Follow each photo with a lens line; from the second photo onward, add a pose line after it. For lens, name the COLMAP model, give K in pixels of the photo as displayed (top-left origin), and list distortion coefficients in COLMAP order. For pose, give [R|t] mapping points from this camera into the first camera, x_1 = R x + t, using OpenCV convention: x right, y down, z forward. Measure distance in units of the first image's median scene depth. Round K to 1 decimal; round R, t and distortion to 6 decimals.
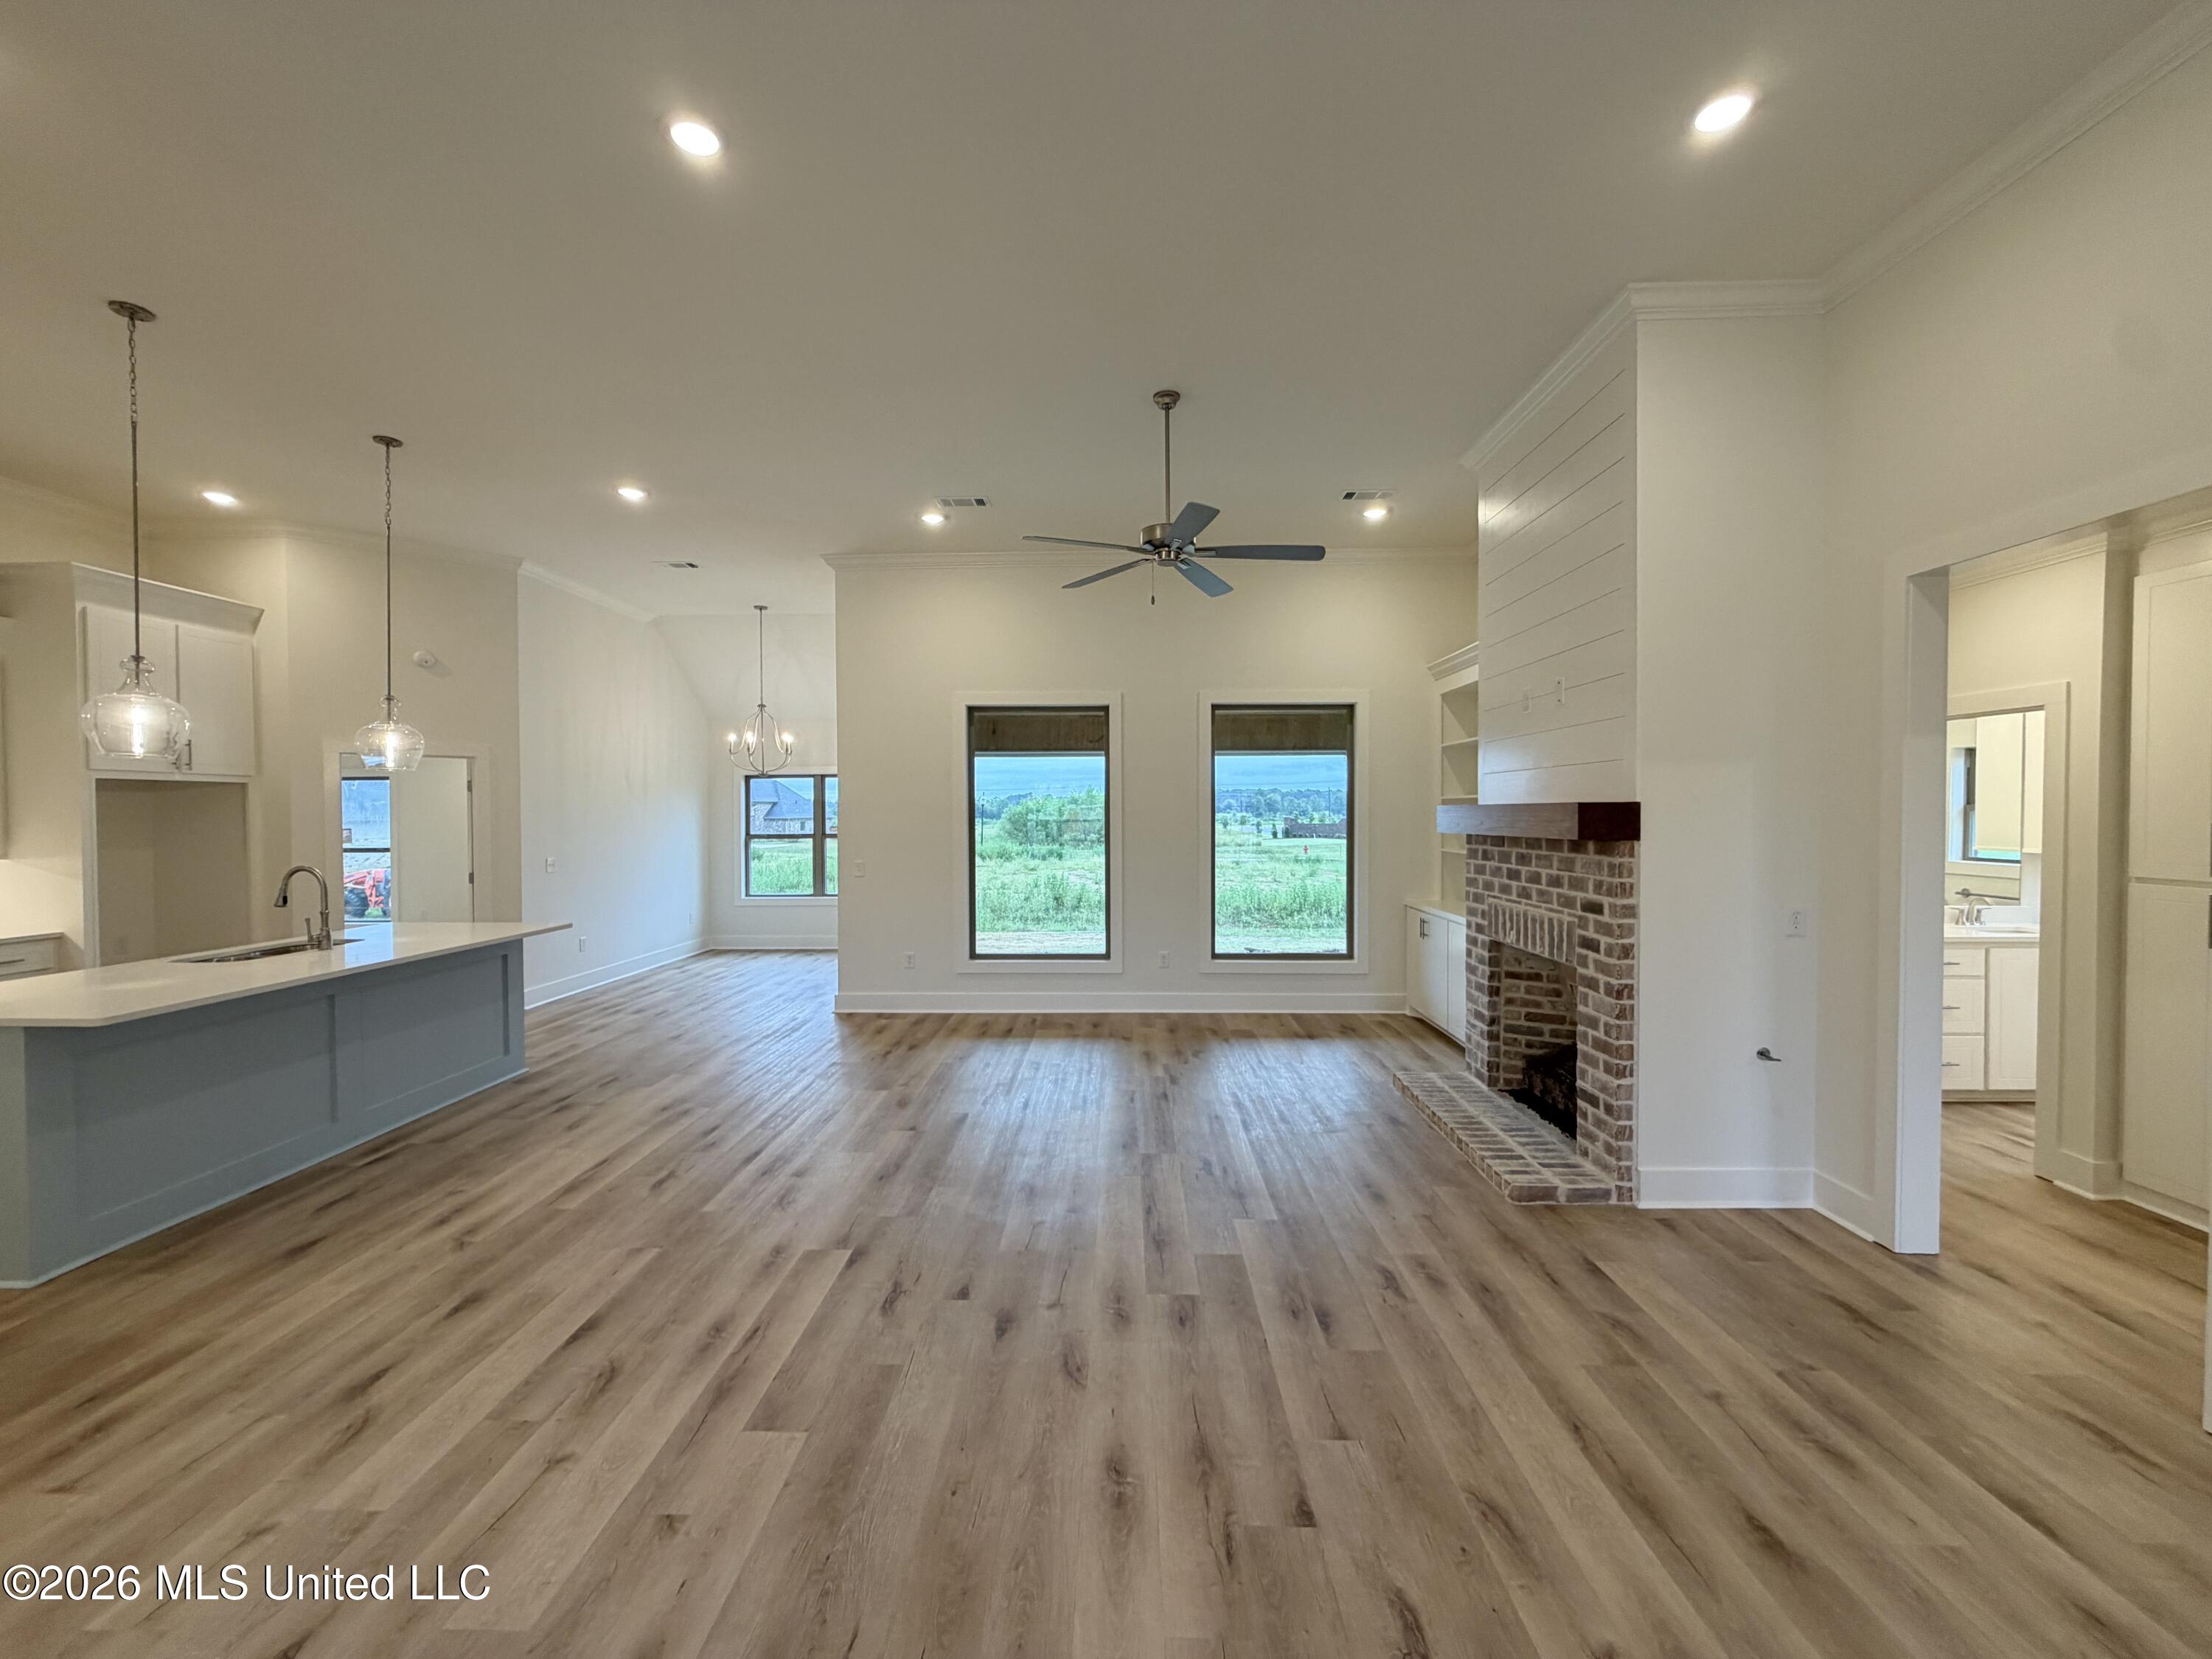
lens RADIAL K [[880.2, 0, 1101.2], [0, 880.2, 830.0], [0, 0, 1]] dist [-0.000364, -0.000206]
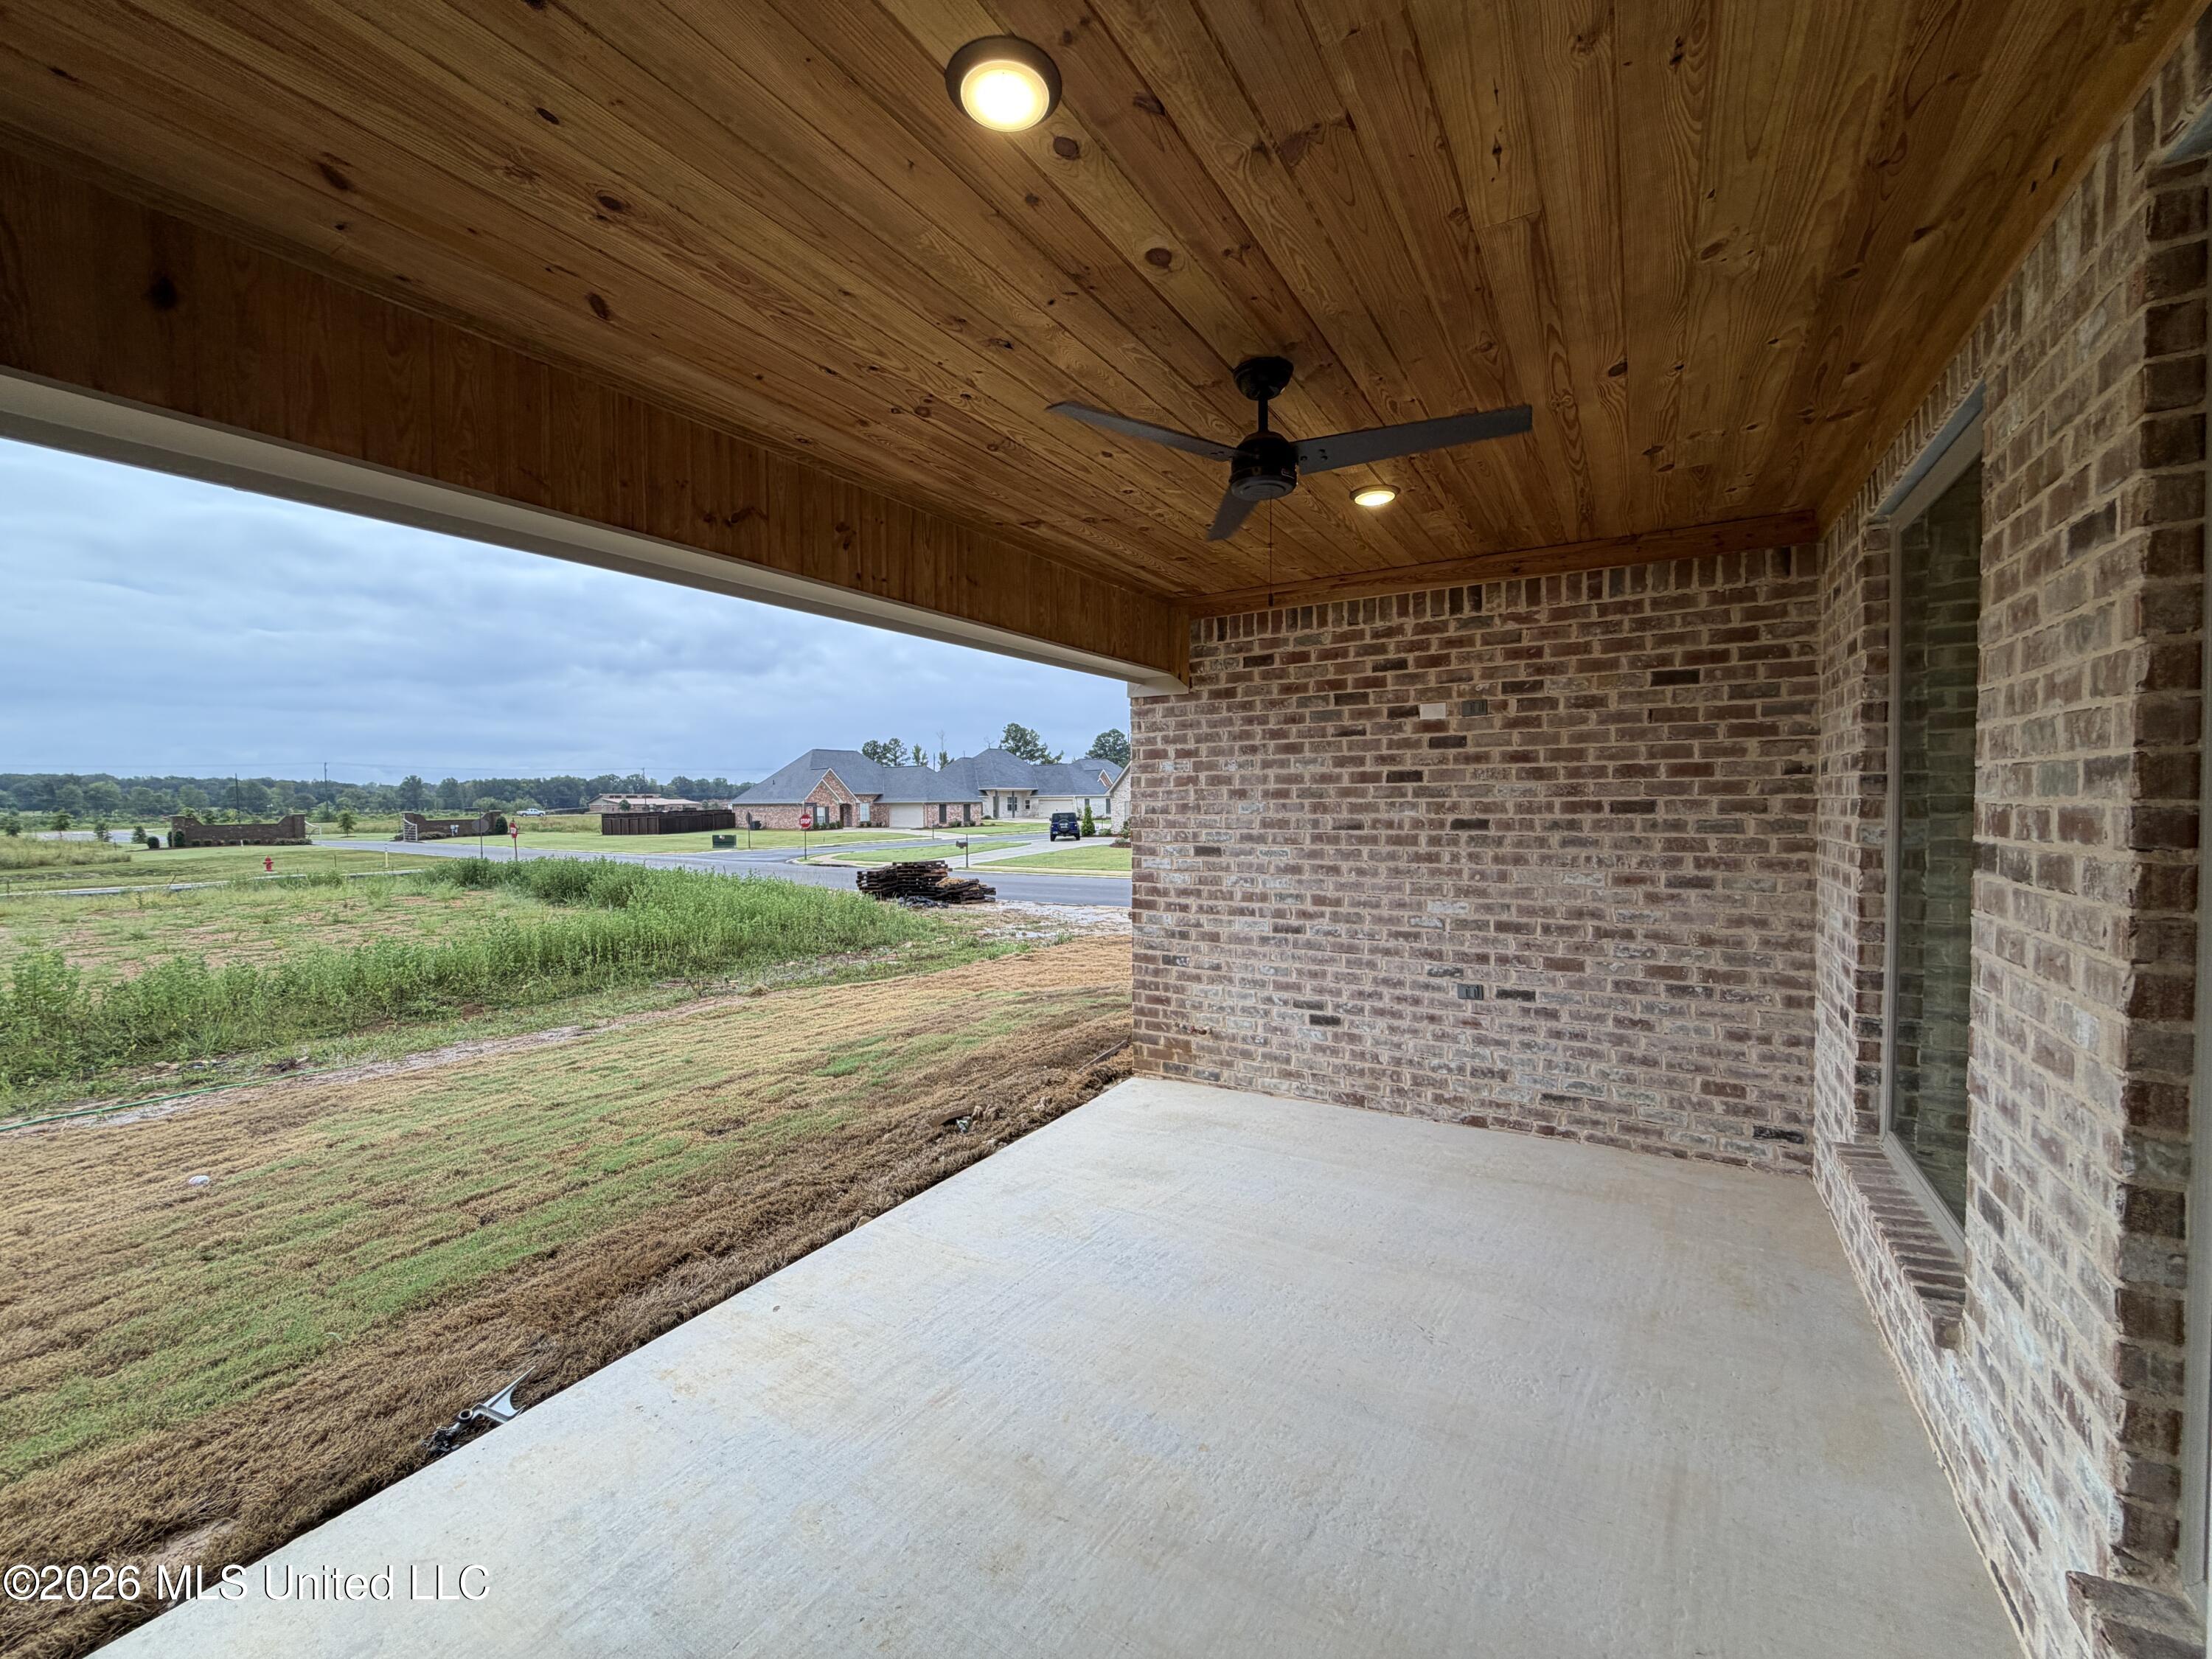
lens RADIAL K [[880.2, 0, 1101.2], [0, 880.2, 830.0], [0, 0, 1]] dist [-0.000364, -0.000206]
pose [[0.499167, -0.032023, 0.865914, -0.381273], [0.025989, 0.999421, 0.021979, -0.026633], [-0.866116, 0.011533, 0.499711, 1.648979]]
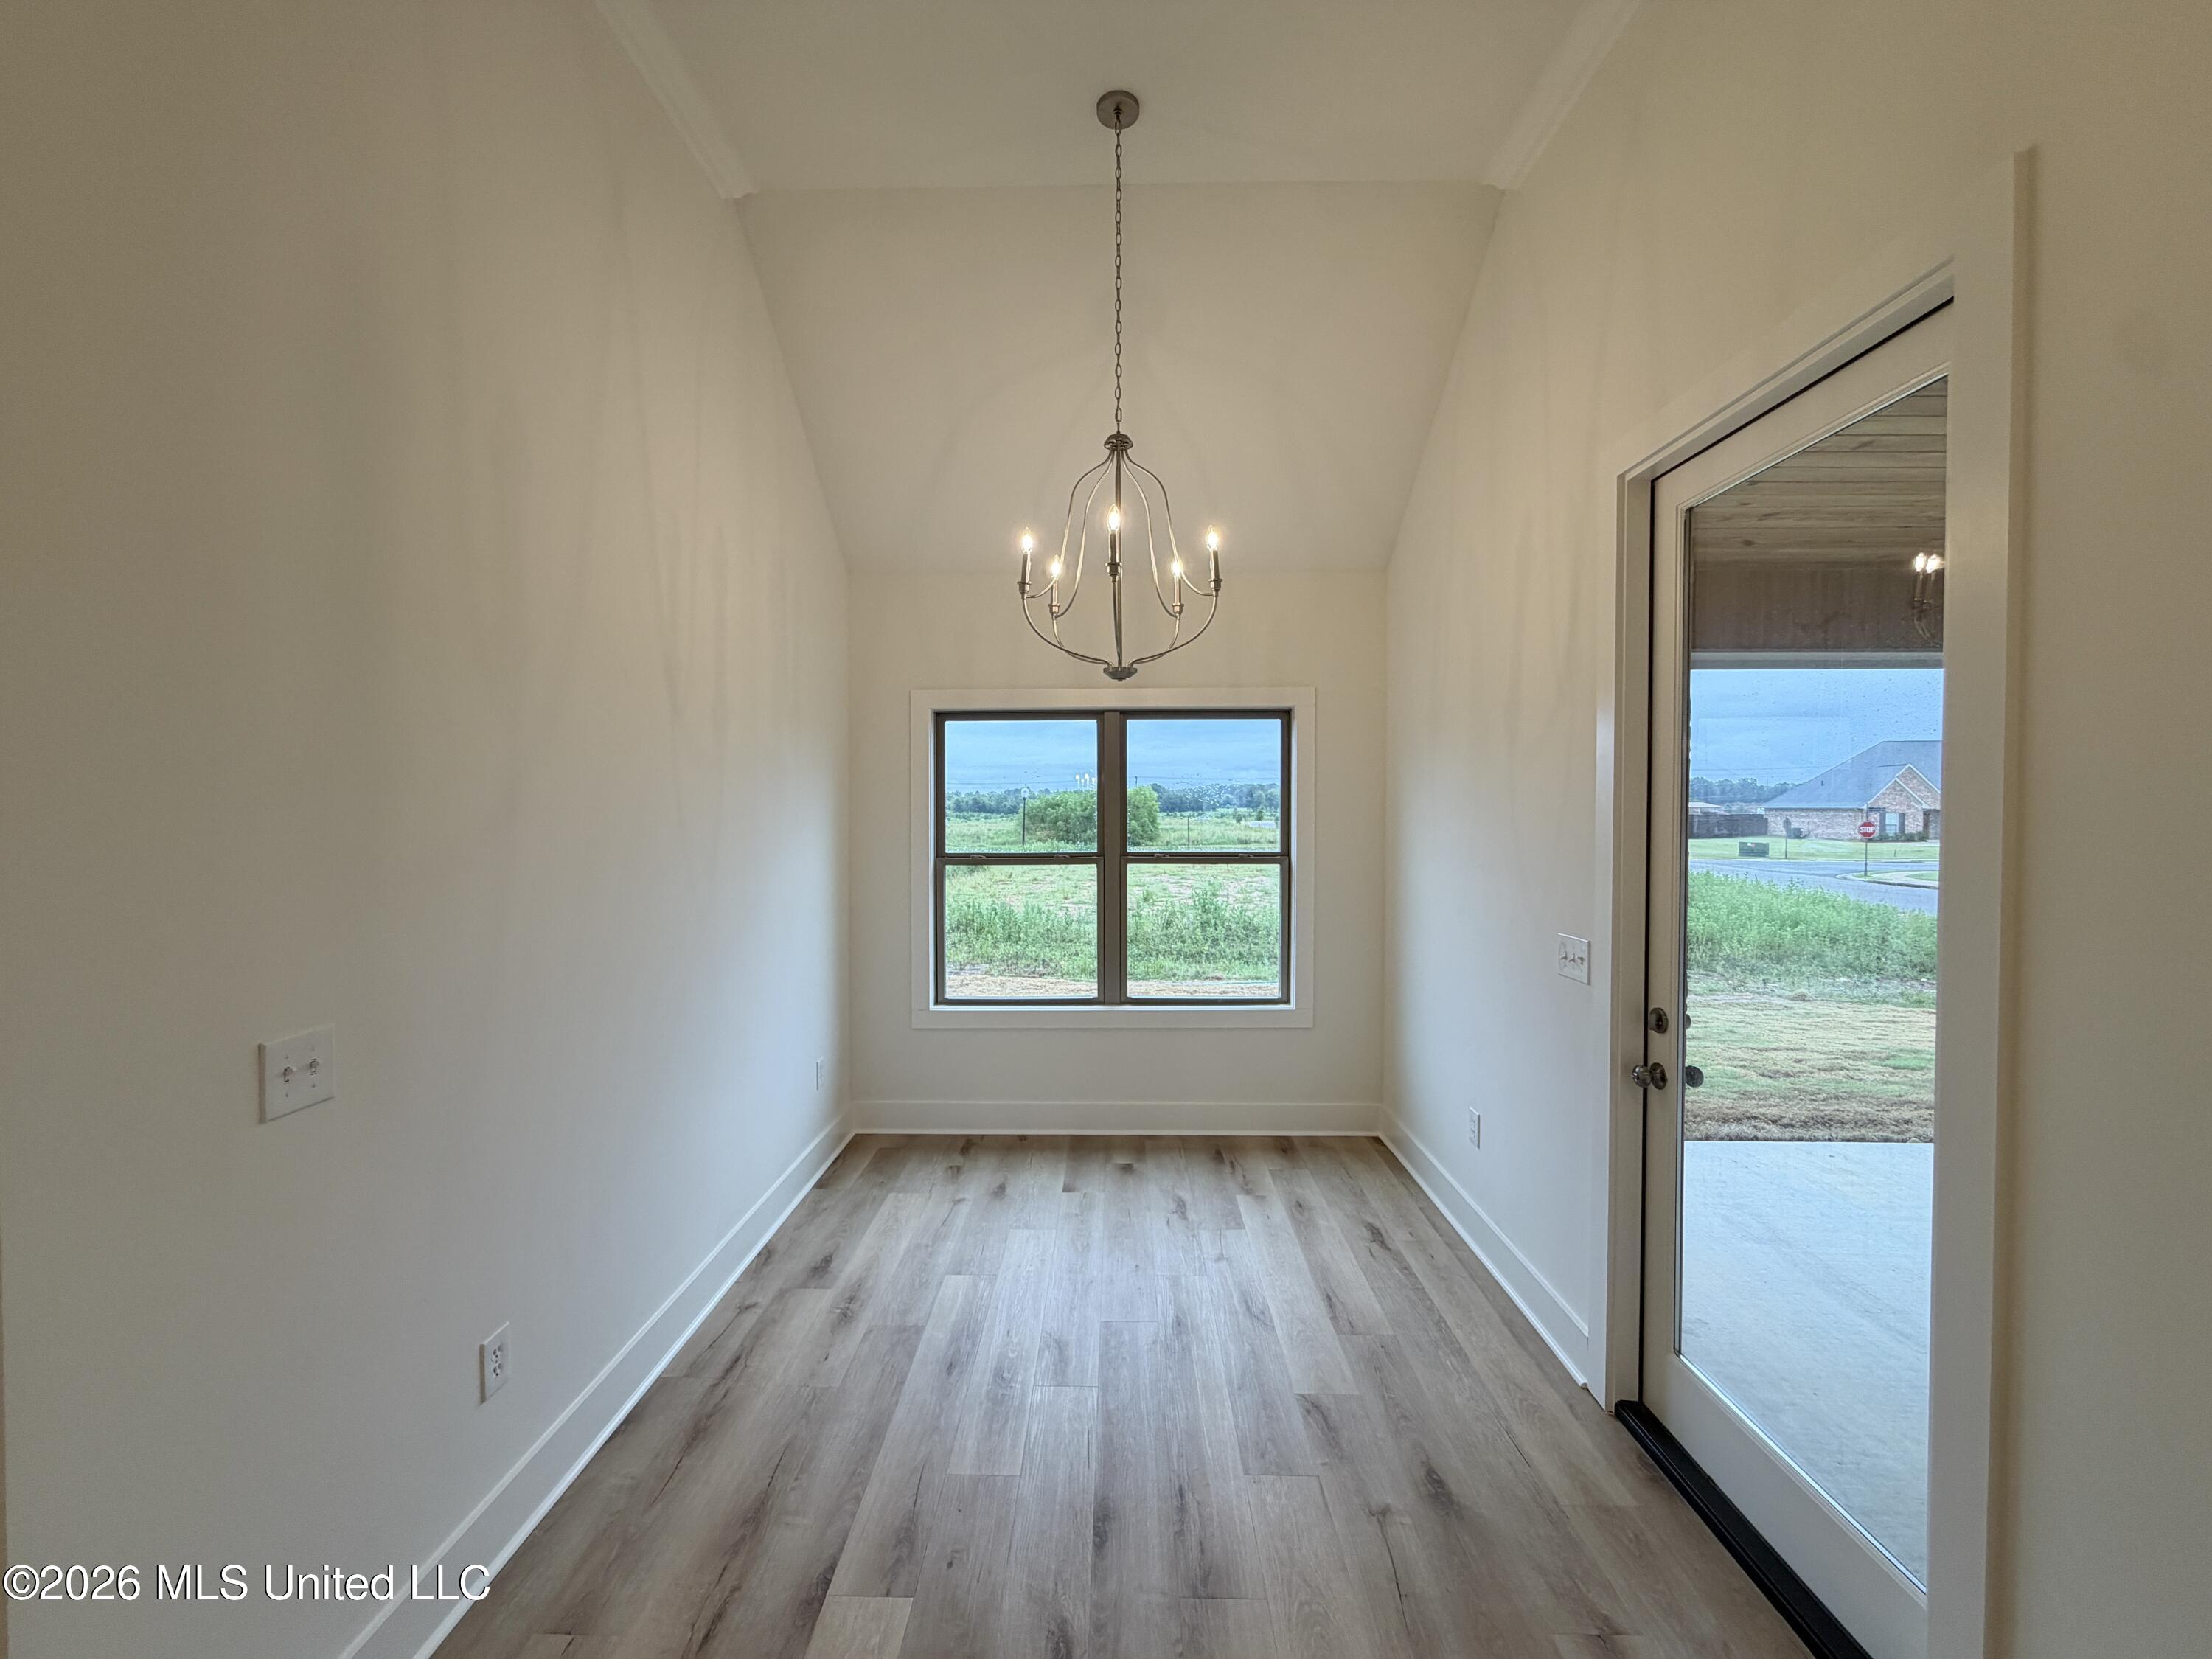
lens RADIAL K [[894.4, 0, 1117.2], [0, 894.4, 827.3], [0, 0, 1]] dist [0.012095, -0.000026]
pose [[0.999550, 0.002702, 0.029863, -0.720355], [-0.002777, 0.999993, 0.002461, -0.018526], [-0.029856, -0.002543, 0.999551, 1.269664]]
